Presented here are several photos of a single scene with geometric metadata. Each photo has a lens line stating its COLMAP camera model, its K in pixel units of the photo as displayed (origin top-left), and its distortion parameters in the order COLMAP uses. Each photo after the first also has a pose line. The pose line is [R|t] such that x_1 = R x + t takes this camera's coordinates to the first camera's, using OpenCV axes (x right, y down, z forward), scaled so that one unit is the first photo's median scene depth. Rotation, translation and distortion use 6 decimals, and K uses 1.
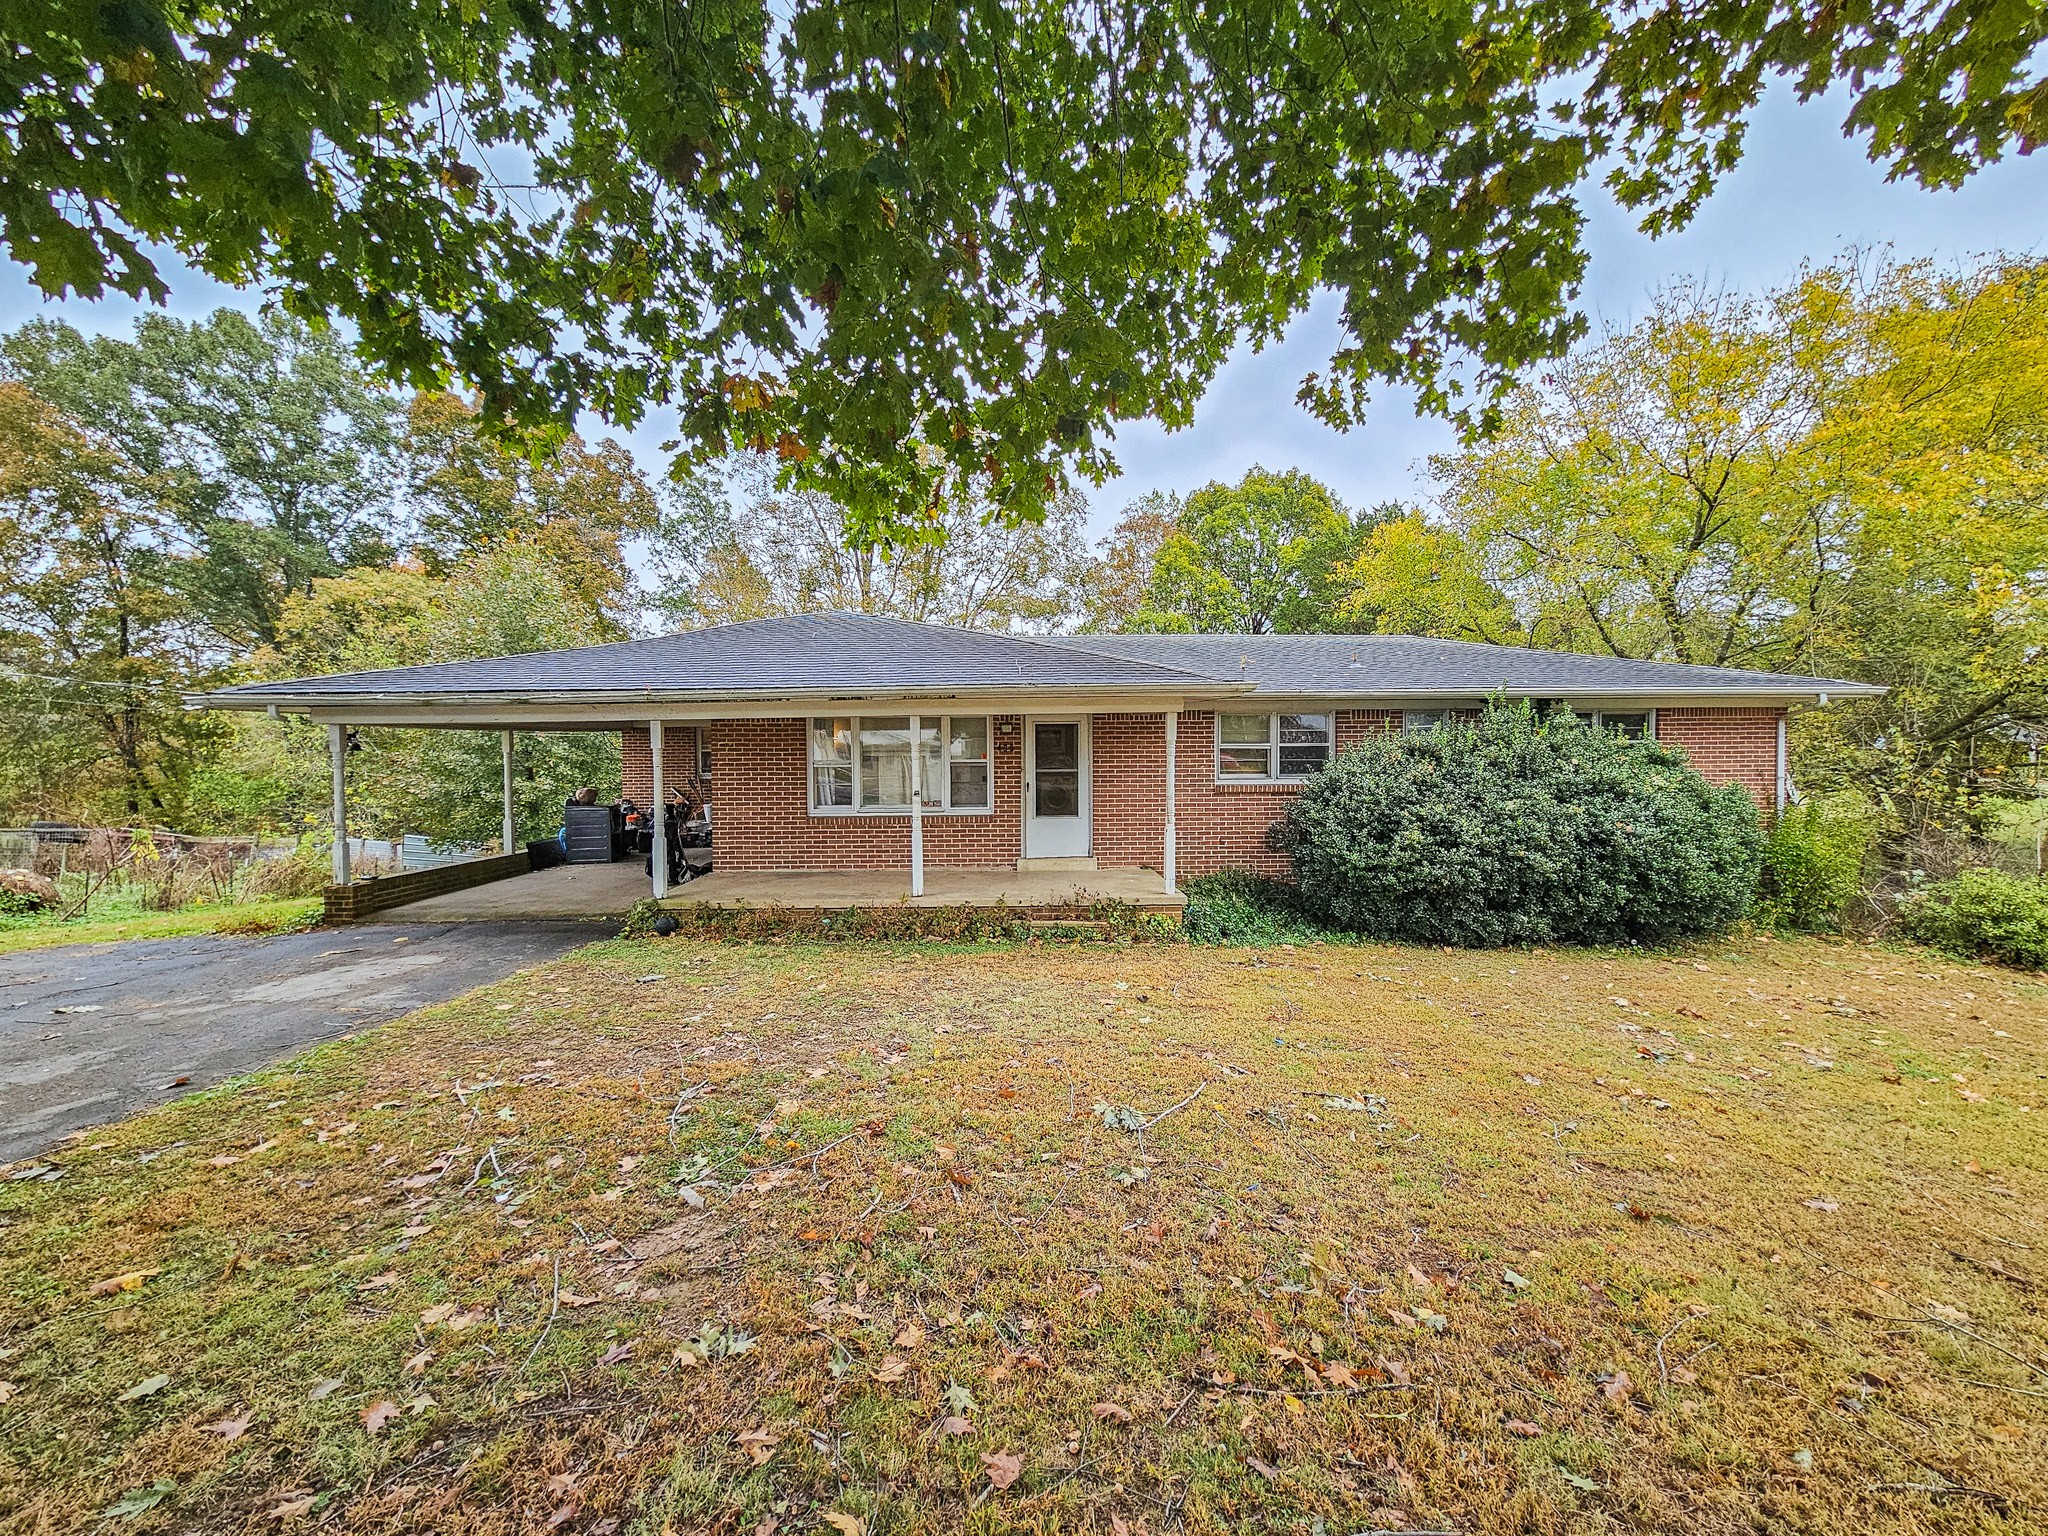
lens RADIAL K [[829.1, 0, 1024.0], [0, 829.1, 768.0], [0, 0, 1]] dist [0.000878, 0.000034]
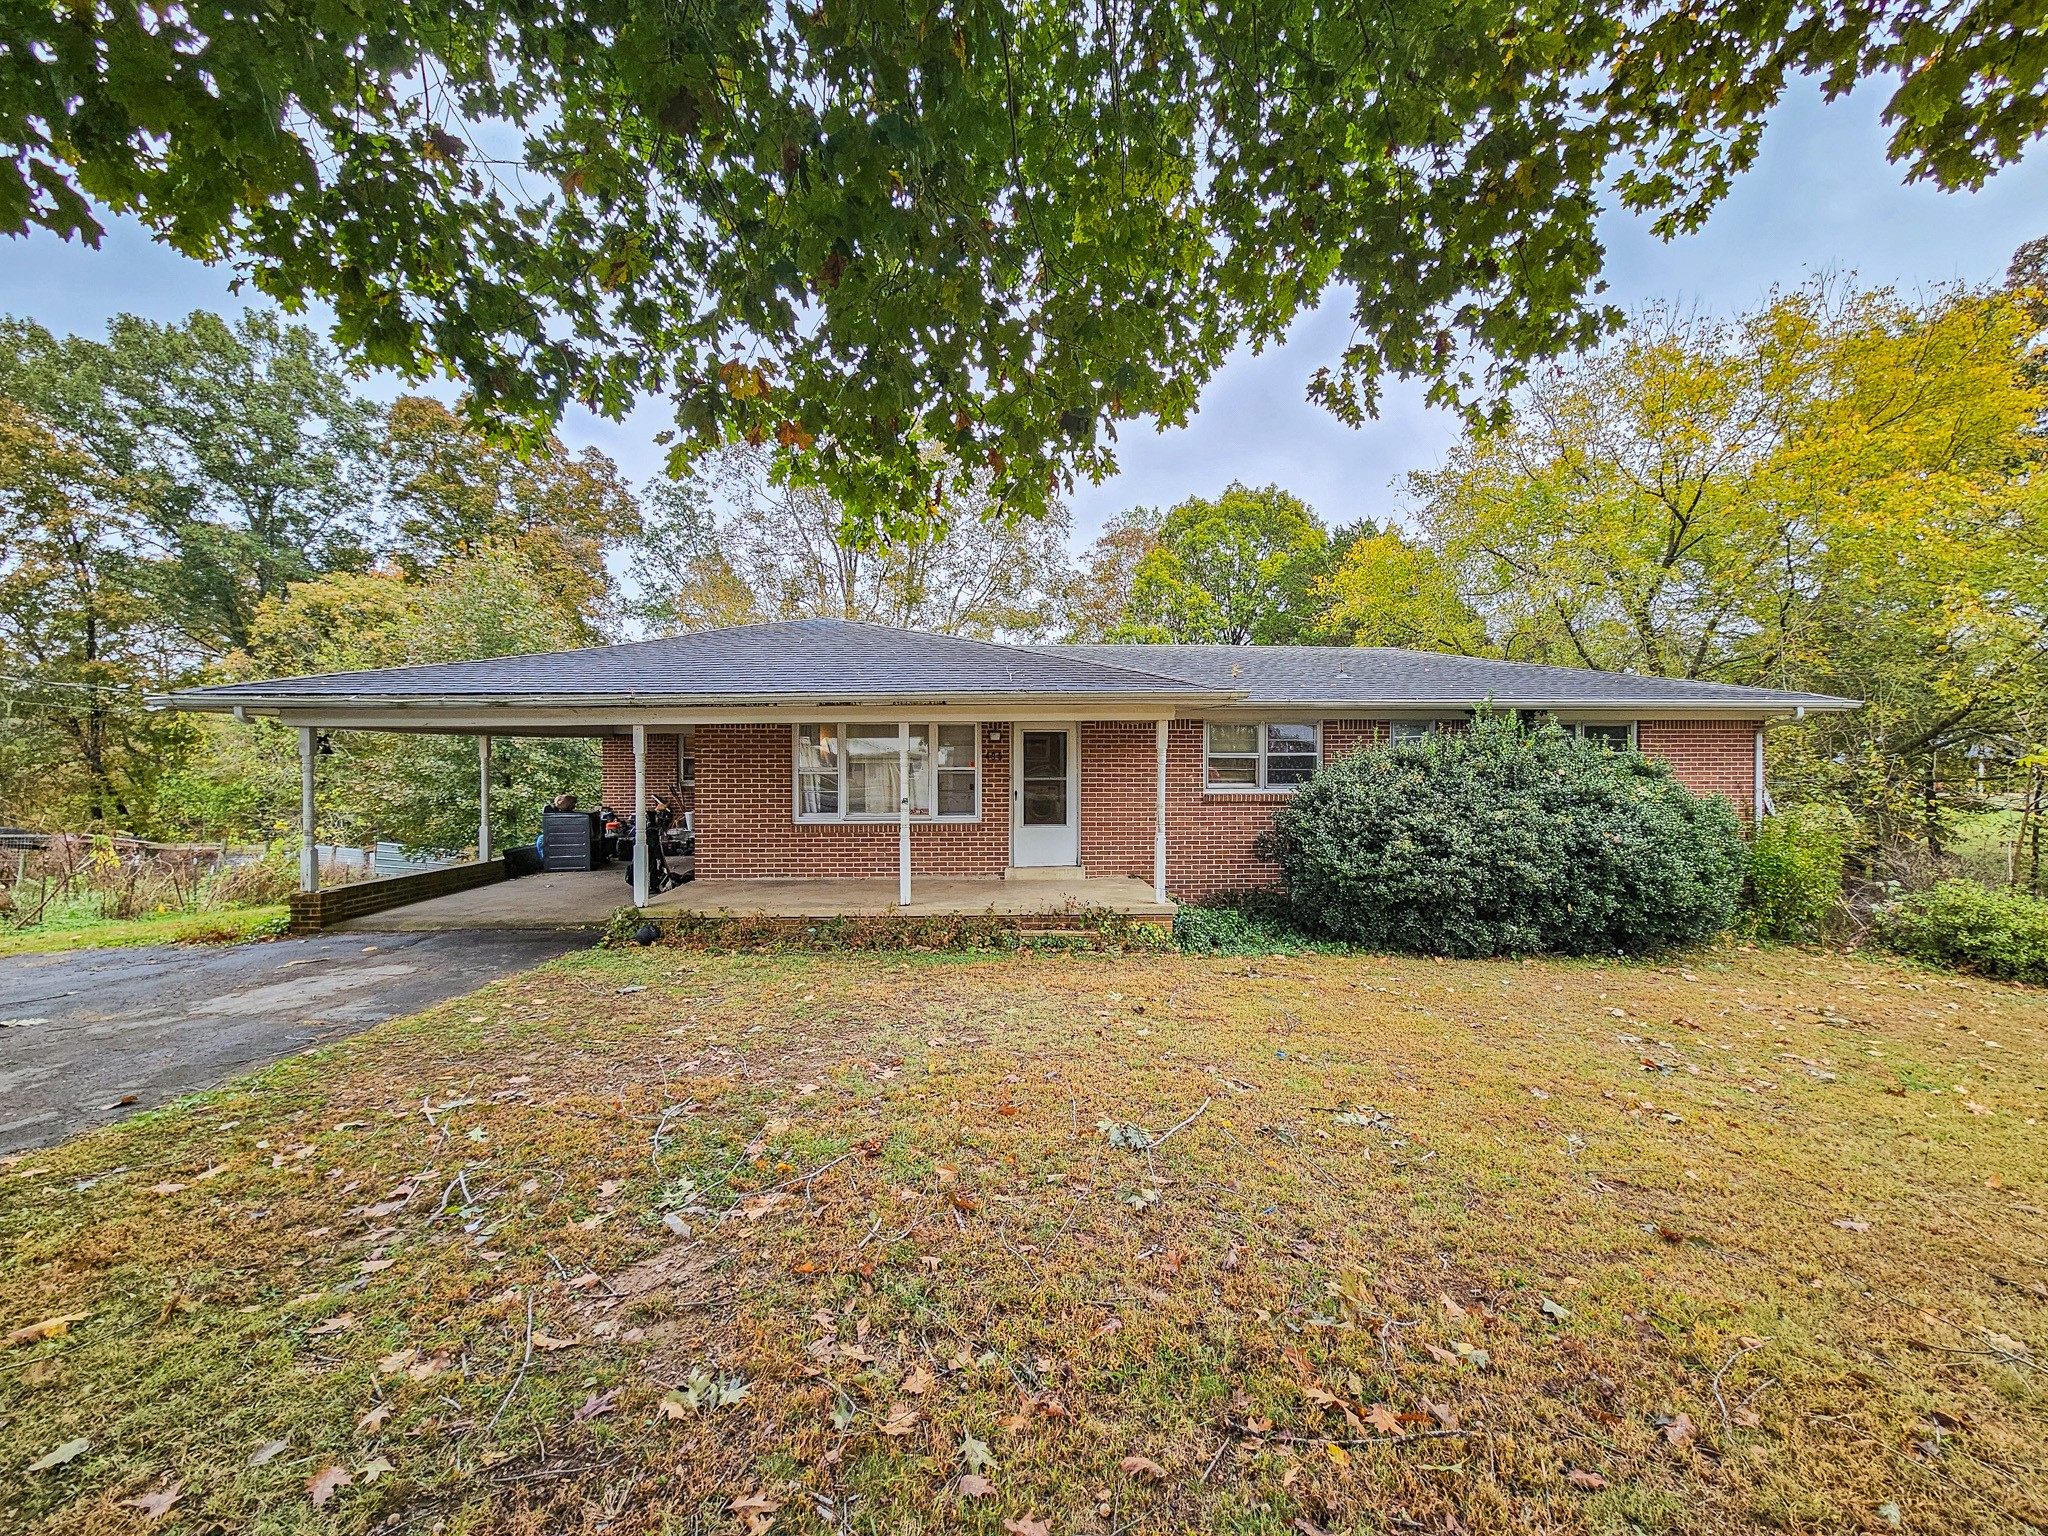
lens RADIAL K [[821.3, 0, 1023.2], [0, 821.3, 764.6], [0, 0, 1]] dist [0.000724, 0.000631]
pose [[0.999713, 0.005690, 0.023279, -0.022371], [-0.005294, 0.999841, -0.017008, 0.006938], [-0.023372, 0.016880, 0.999584, 0.035125]]
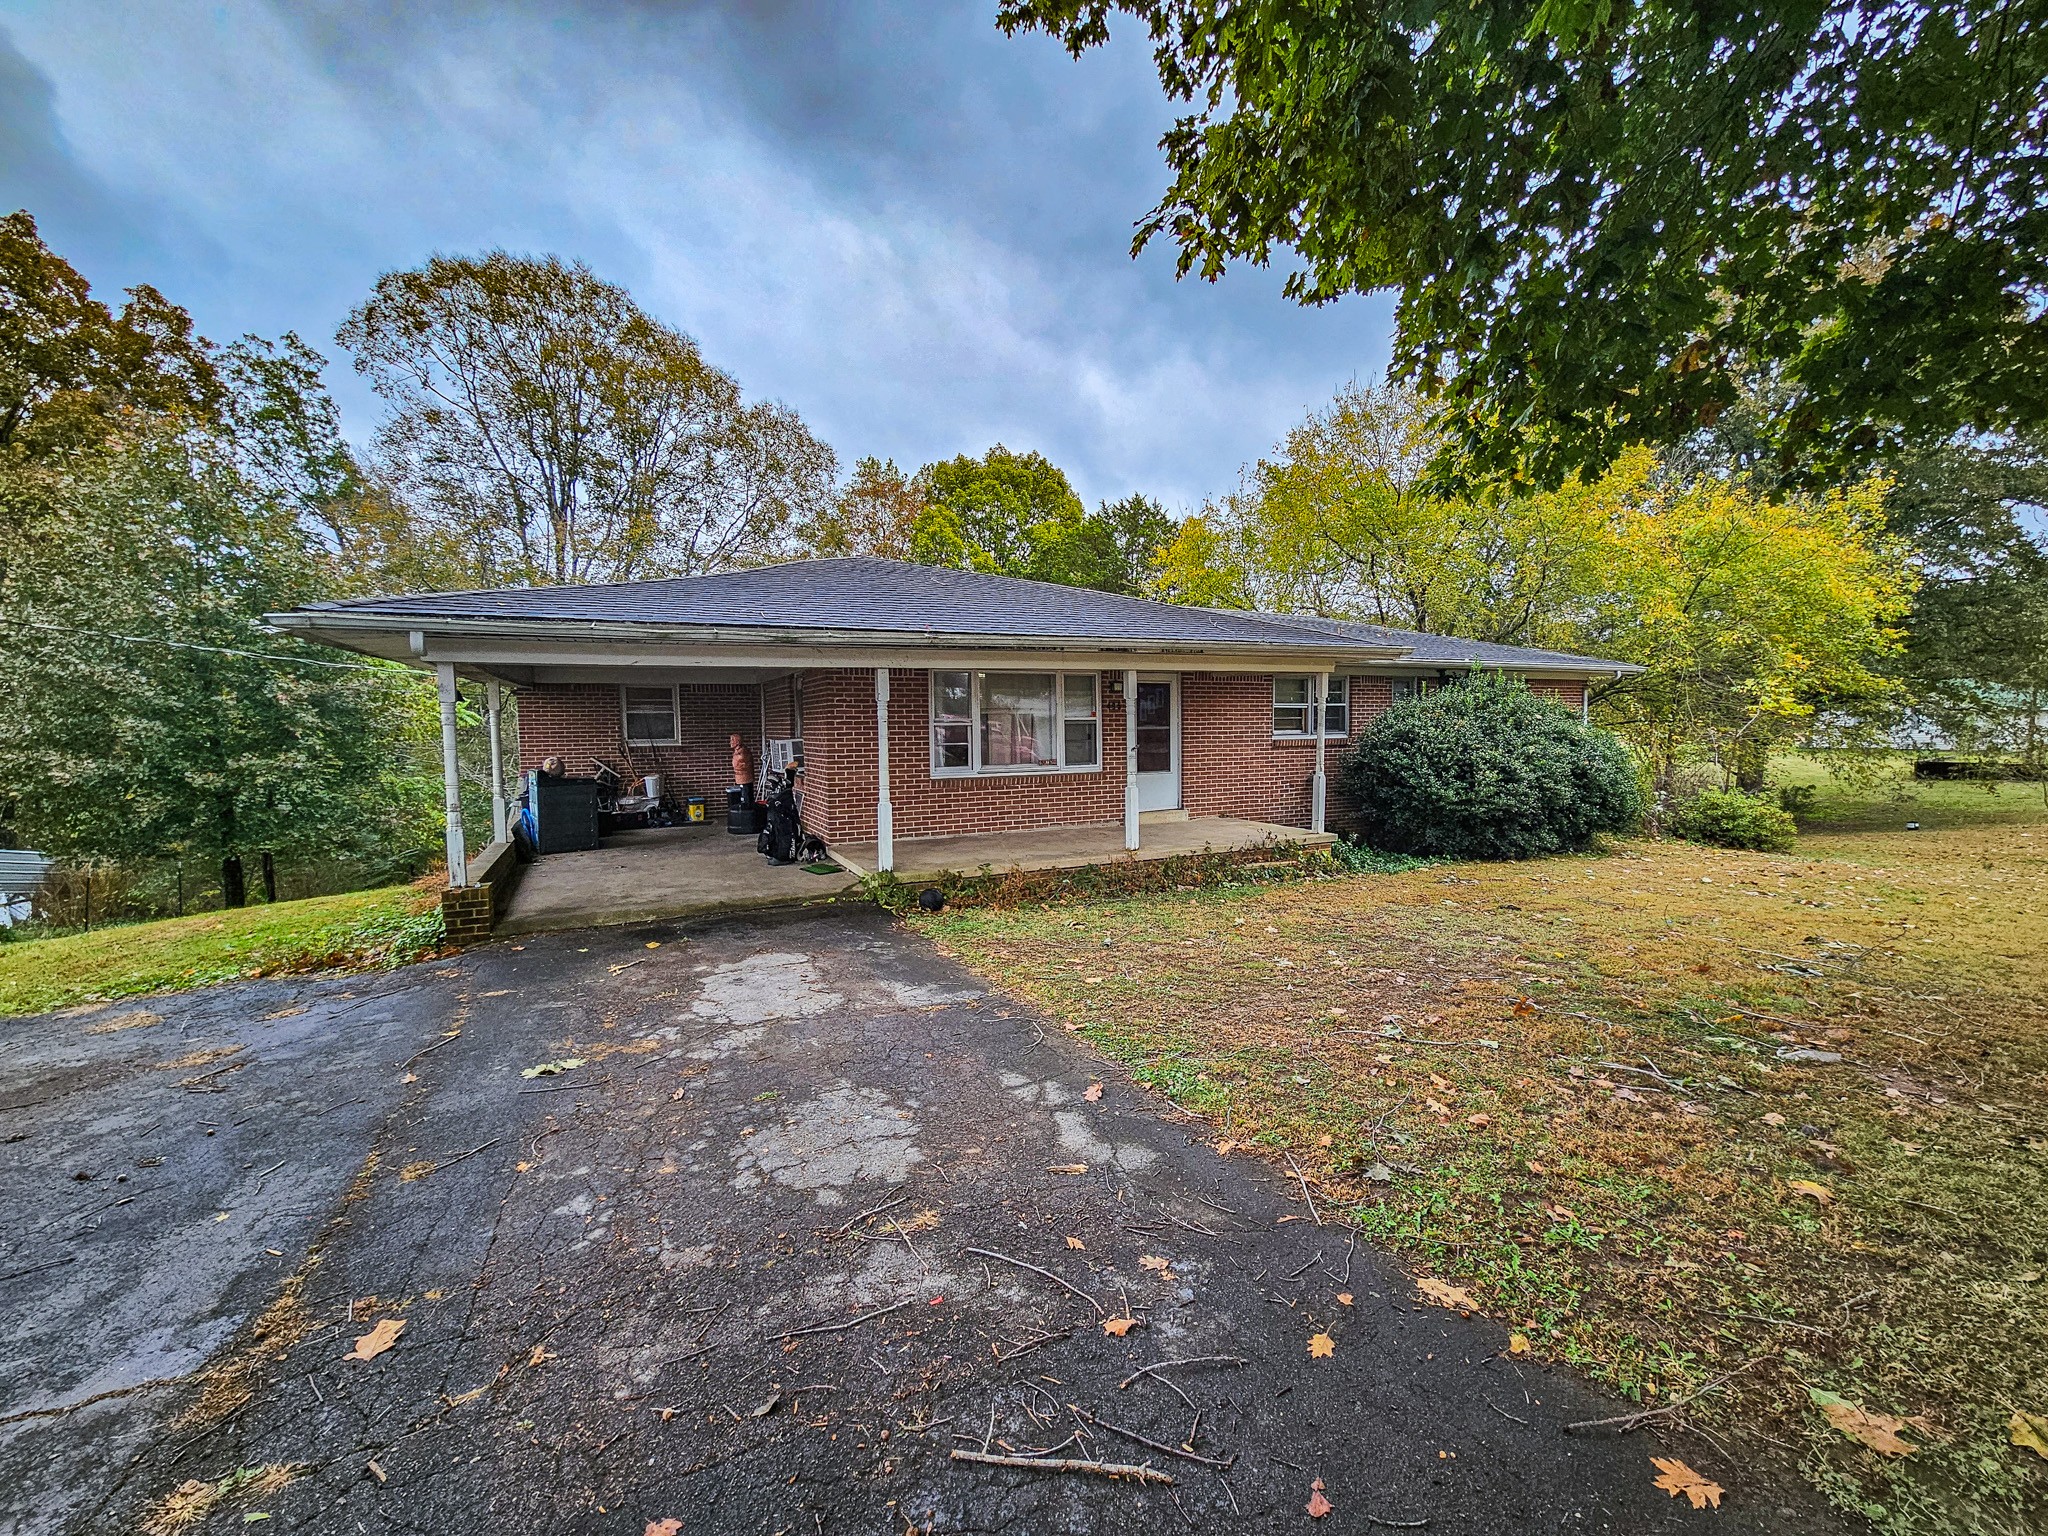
lens RADIAL K [[834.8, 0, 1023.1], [0, 834.8, 752.8], [0, 0, 1]] dist [-0.002129, -0.000256]
pose [[0.908247, -0.018350, 0.418032, -1.246295], [0.011992, 0.999769, 0.017834, 0.031146], [-0.418262, -0.011184, 0.908257, 0.254418]]
